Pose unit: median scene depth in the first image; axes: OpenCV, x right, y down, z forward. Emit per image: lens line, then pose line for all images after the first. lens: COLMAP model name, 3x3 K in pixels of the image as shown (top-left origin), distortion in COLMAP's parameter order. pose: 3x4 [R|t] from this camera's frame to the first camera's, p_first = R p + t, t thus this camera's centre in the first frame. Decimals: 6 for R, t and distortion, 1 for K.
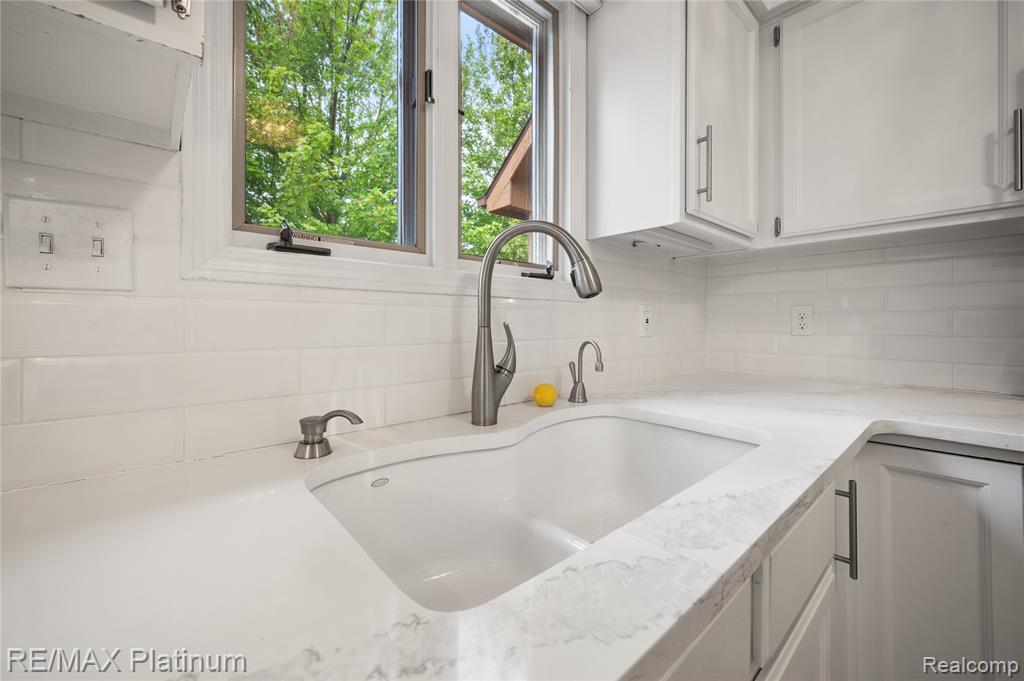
lens RADIAL K [[407.6, 0, 514.5], [0, 407.6, 322.5], [0, 0, 1]] dist [-0.001853, 0.000067]
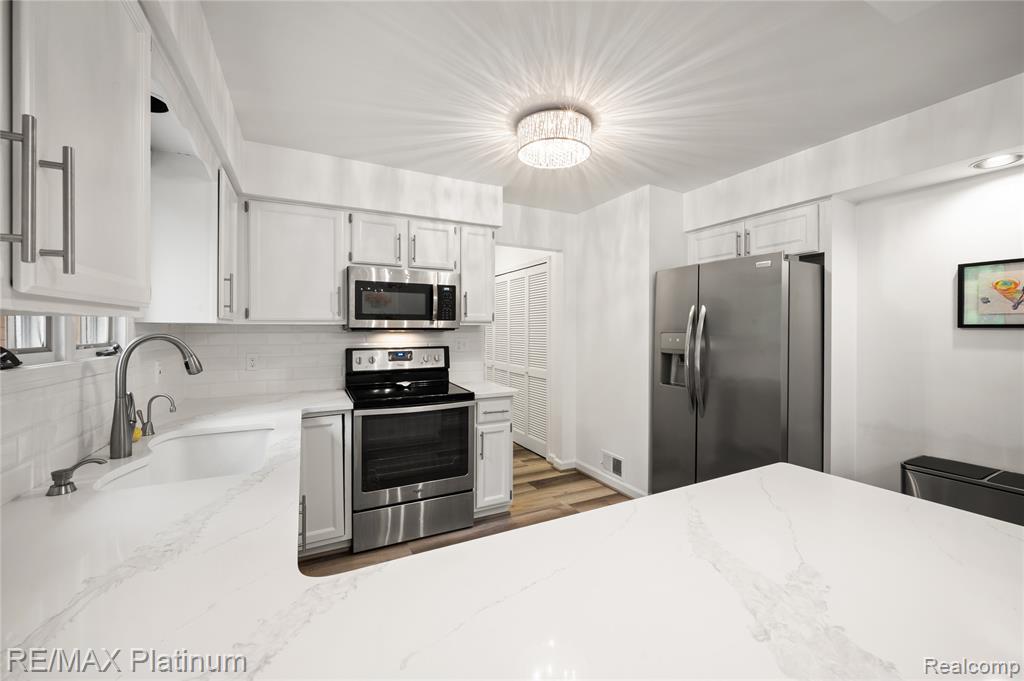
lens RADIAL K [[407.6, 0, 512.6], [0, 407.6, 332.6], [0, 0, 1]] dist [-0.001853, 0.000067]
pose [[0.251054, -0.008360, 0.967937, -1.048922], [-0.003095, 0.999951, 0.009439, -0.226141], [-0.967968, -0.005365, 0.251015, -0.765813]]
